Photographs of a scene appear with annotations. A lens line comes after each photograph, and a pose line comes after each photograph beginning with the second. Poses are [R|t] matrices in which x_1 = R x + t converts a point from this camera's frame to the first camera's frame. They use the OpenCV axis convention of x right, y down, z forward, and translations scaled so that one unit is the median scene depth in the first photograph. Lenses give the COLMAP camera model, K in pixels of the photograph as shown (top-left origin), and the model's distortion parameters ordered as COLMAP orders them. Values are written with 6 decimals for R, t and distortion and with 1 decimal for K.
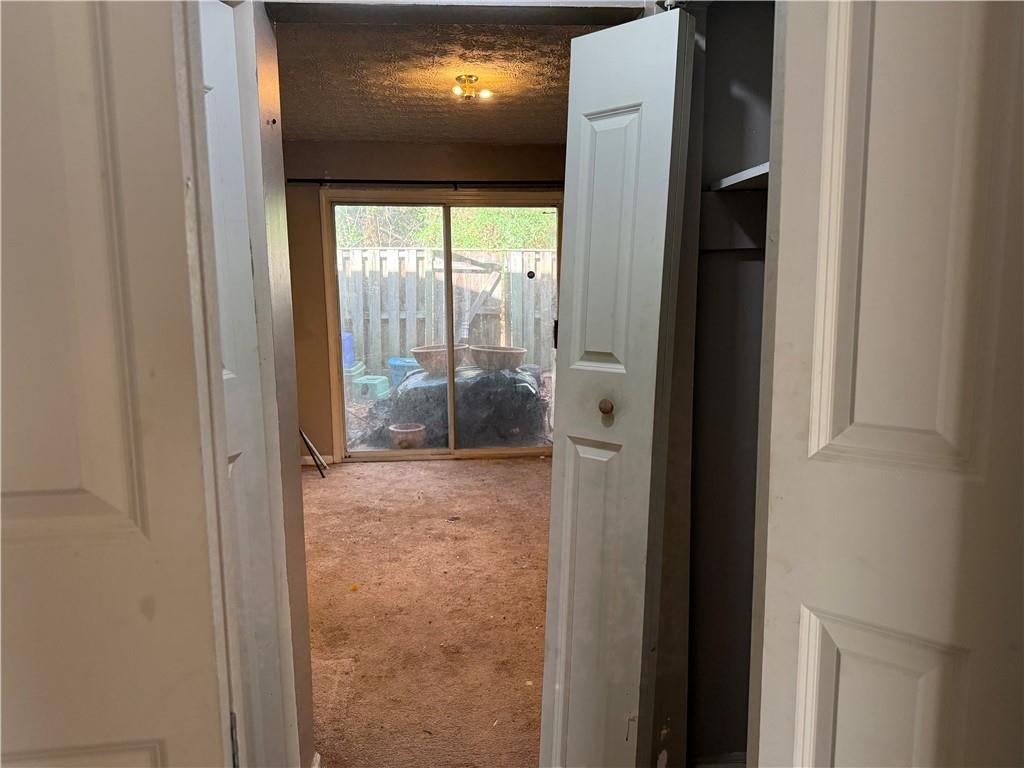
lens RADIAL K [[726.3, 0, 512.0], [0, 726.3, 384.0], [0, 0, 1]] dist [0.213416, -0.339672]
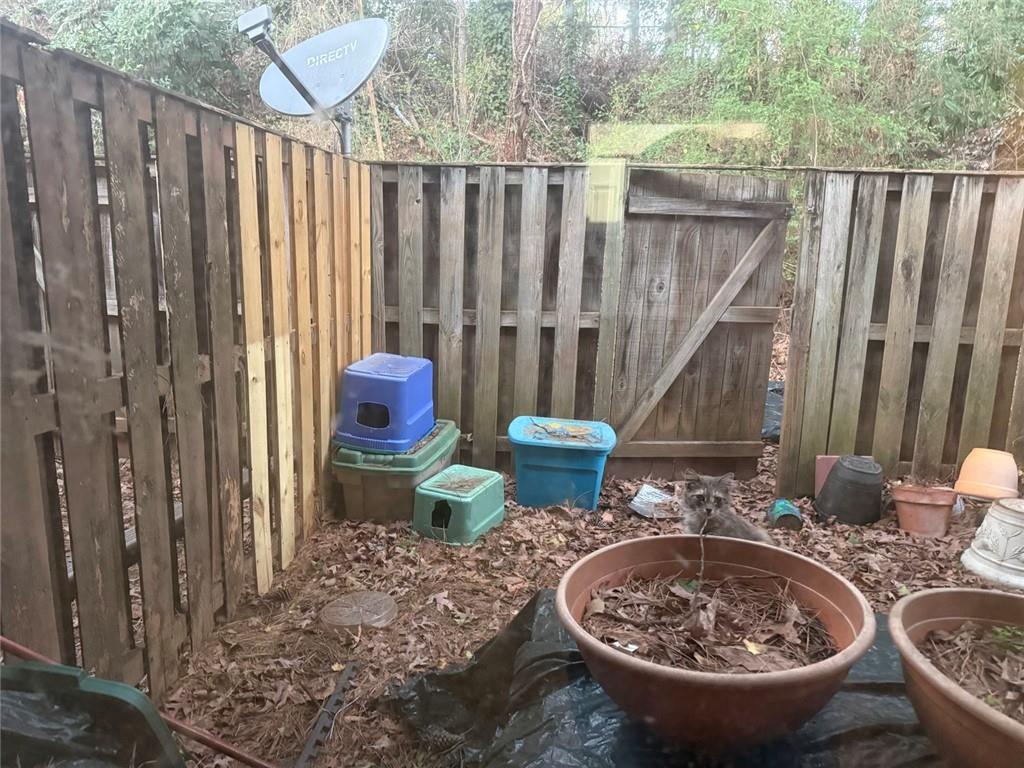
lens RADIAL K [[726.3, 0, 512.0], [0, 726.3, 384.0], [0, 0, 1]] dist [0.213416, -0.339672]
pose [[0.976556, 0.072271, -0.202769, -0.126070], [-0.059521, 0.995888, 0.068295, -0.135456], [0.206871, -0.054624, 0.976842, 0.899039]]
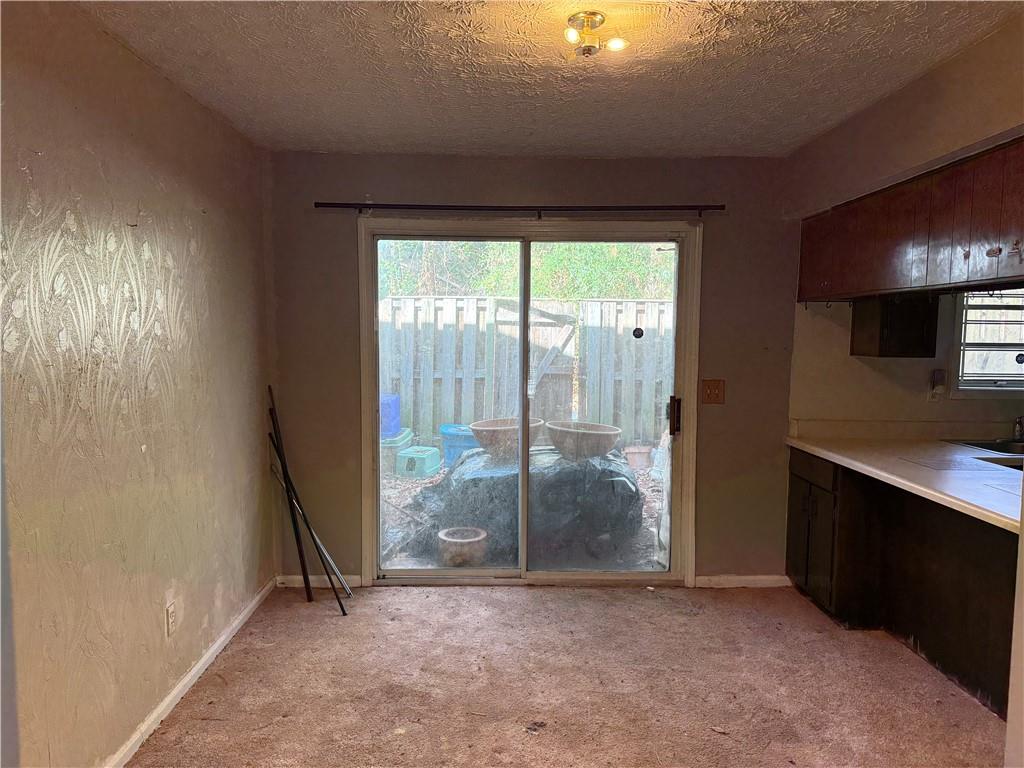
lens RADIAL K [[726.3, 0, 512.0], [0, 726.3, 384.0], [0, 0, 1]] dist [0.213416, -0.339672]
pose [[0.997391, 0.019956, -0.069371, -0.045742], [-0.024529, 0.997537, -0.065710, -0.045843], [0.067889, 0.067240, 0.995424, 0.257969]]
